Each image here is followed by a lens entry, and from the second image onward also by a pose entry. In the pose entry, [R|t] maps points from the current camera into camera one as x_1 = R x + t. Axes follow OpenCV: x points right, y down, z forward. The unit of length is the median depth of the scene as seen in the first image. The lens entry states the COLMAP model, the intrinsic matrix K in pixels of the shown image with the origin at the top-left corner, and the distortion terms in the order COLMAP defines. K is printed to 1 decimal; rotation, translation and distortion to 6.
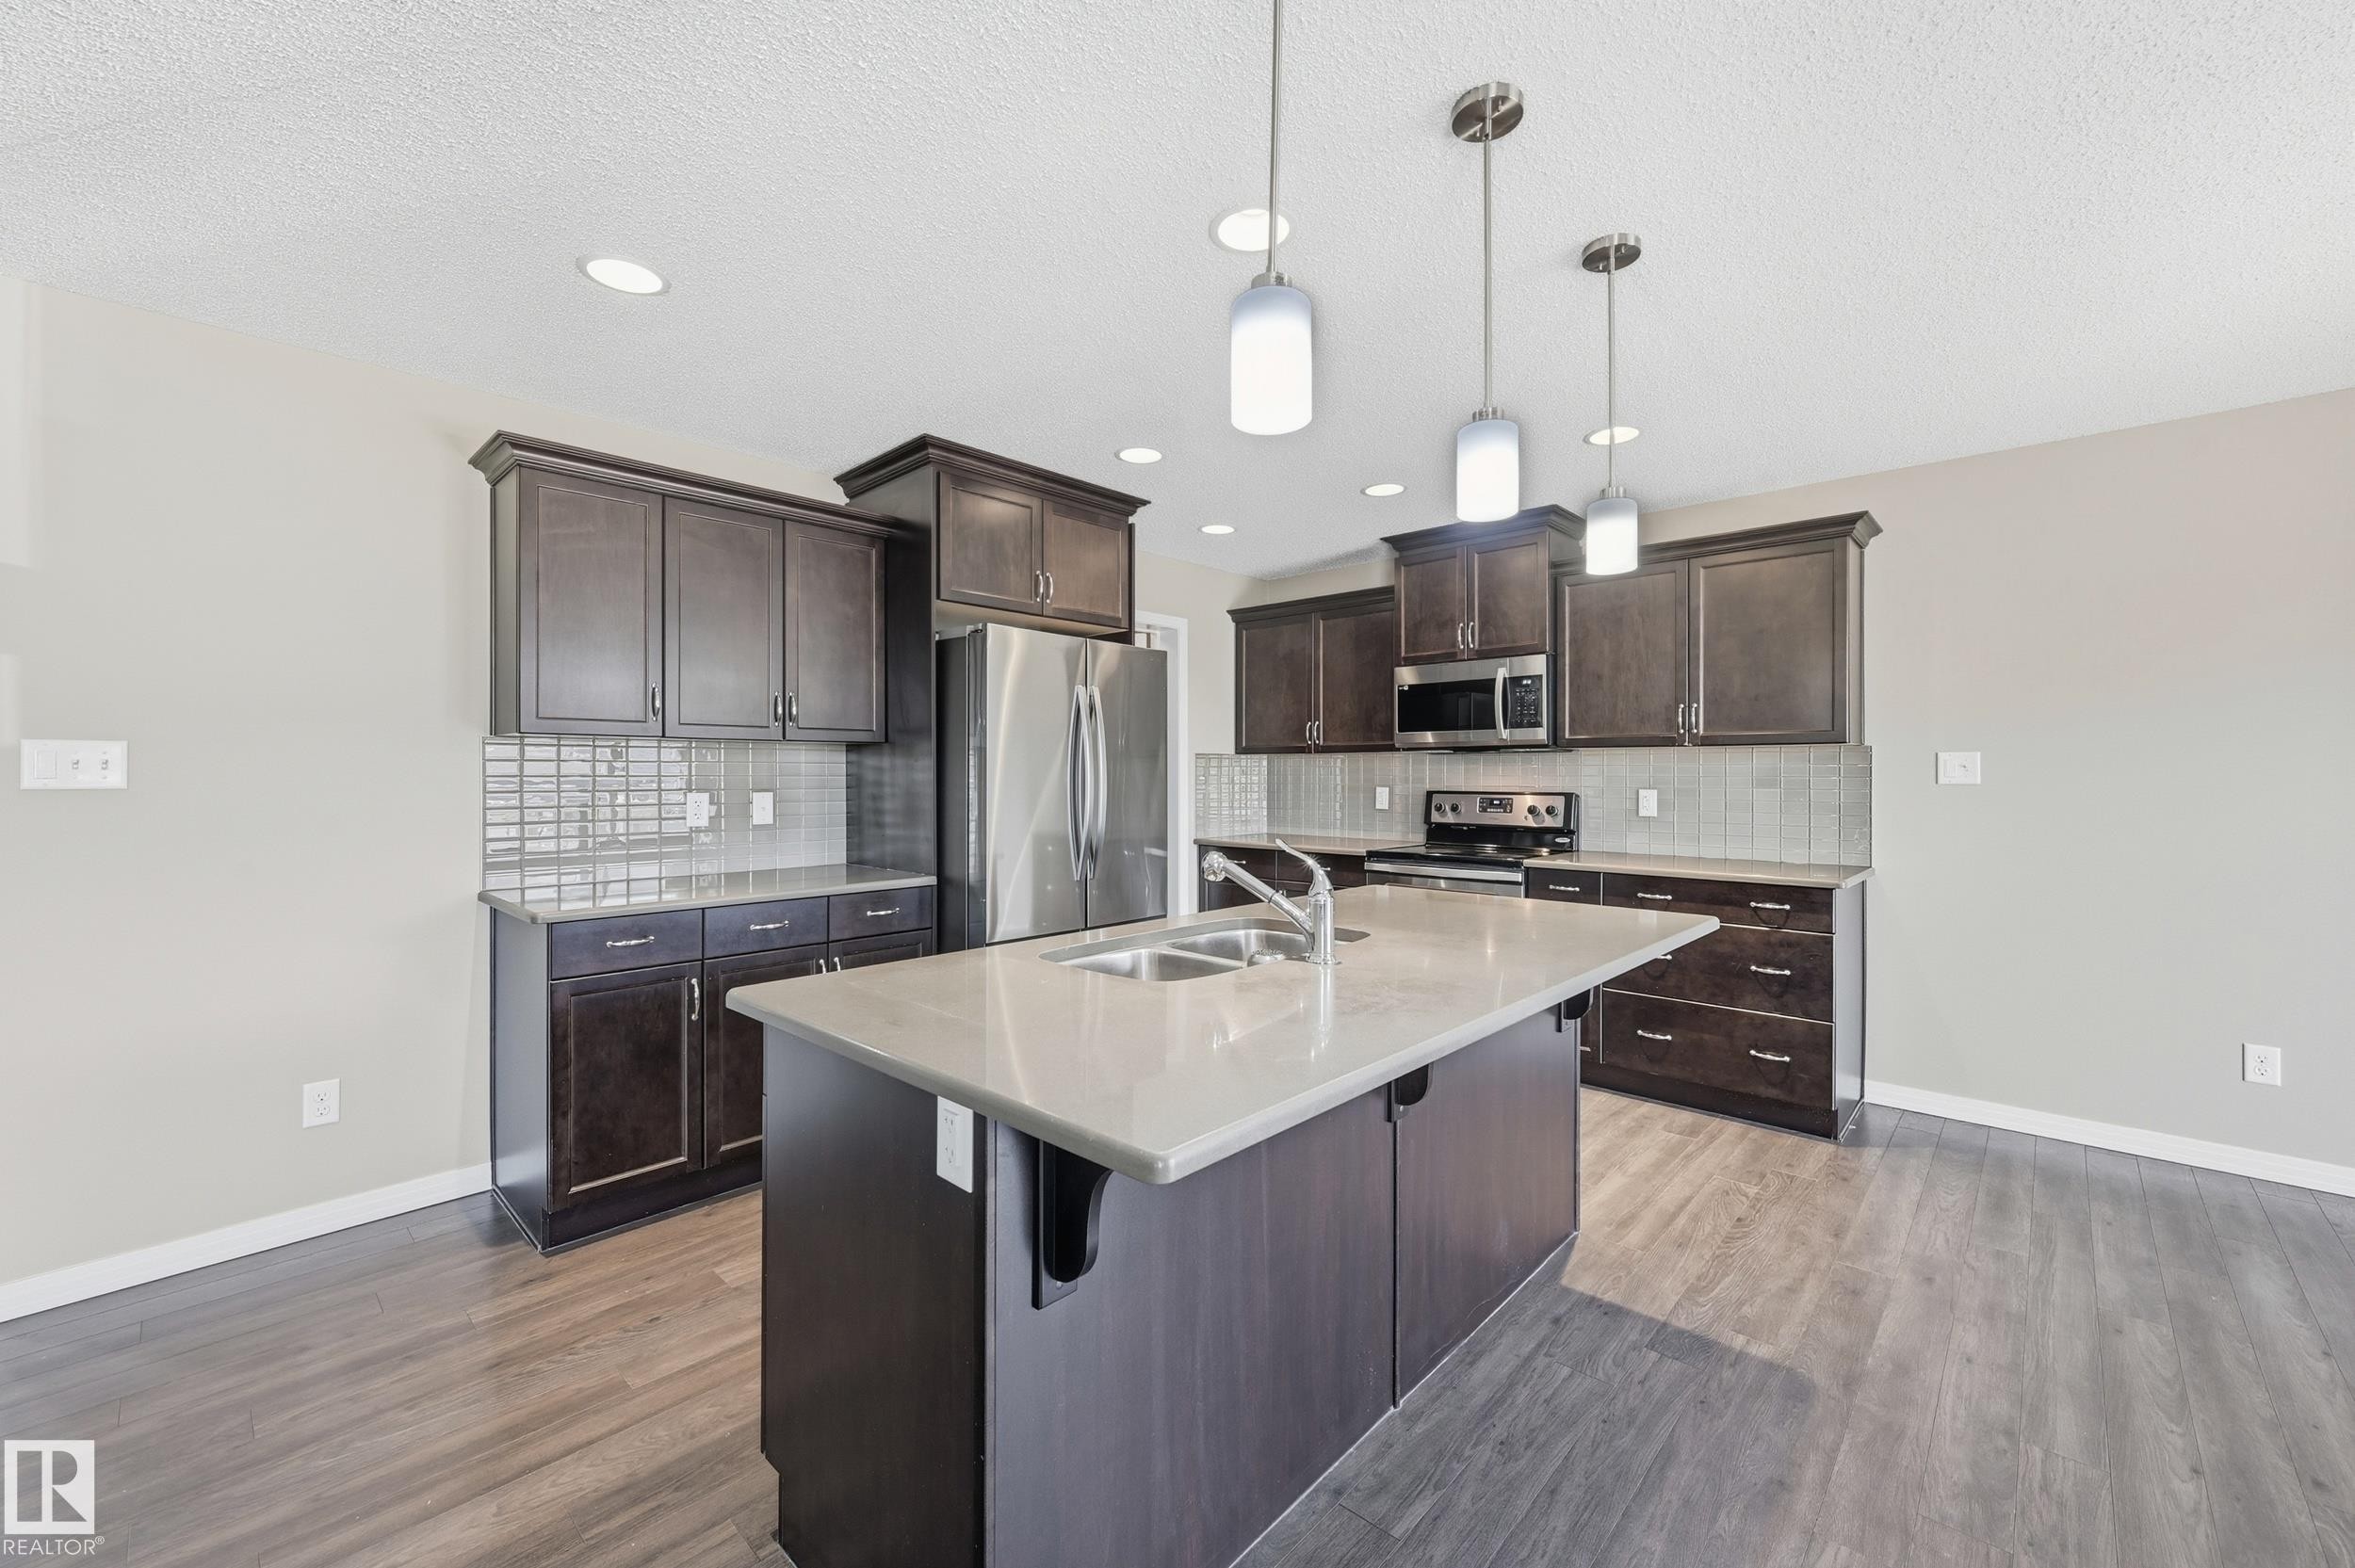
lens RADIAL K [[946.8, 0, 1170.9], [0, 946.8, 773.7], [0, 0, 1]] dist [0.000408, -0.000431]
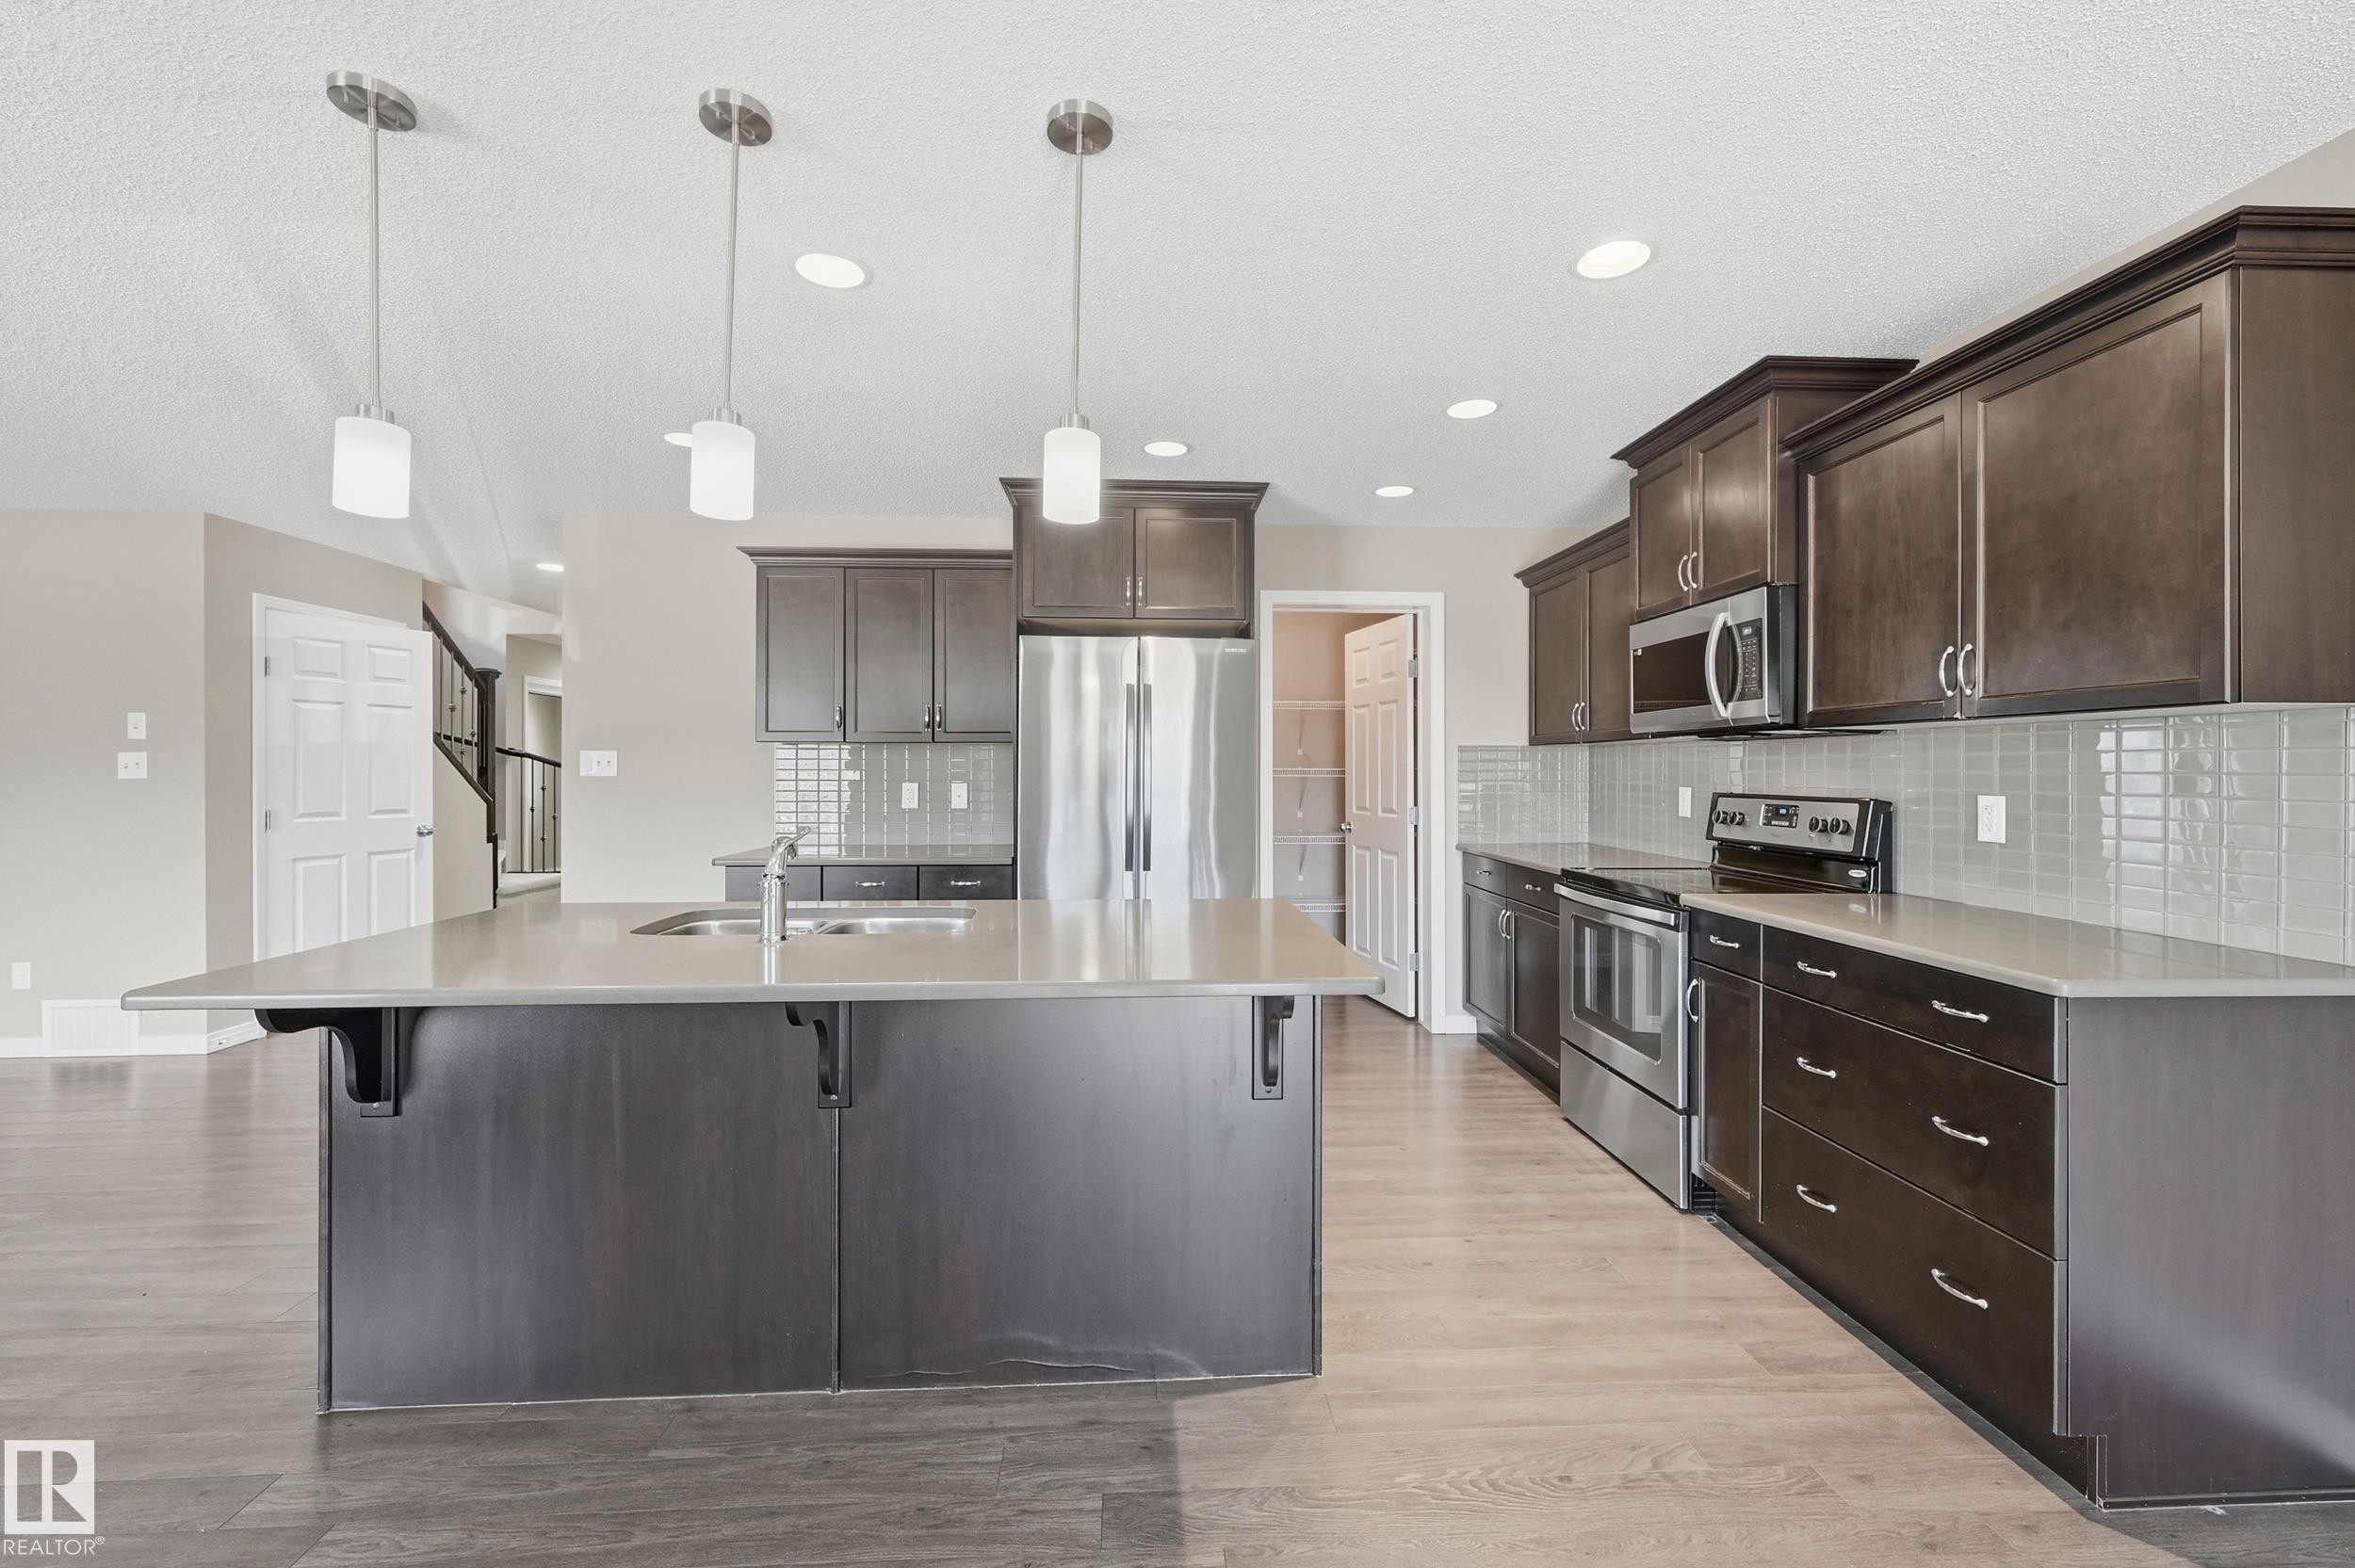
lens RADIAL K [[946.8, 0, 1171.2], [0, 946.8, 770.2], [0, 0, 1]] dist [0.000408, -0.000431]
pose [[0.718836, 0.000588, -0.695179, 0.558239], [-0.001925, 0.999997, -0.001145, 0.002834], [0.695177, 0.002161, 0.718836, 0.242779]]
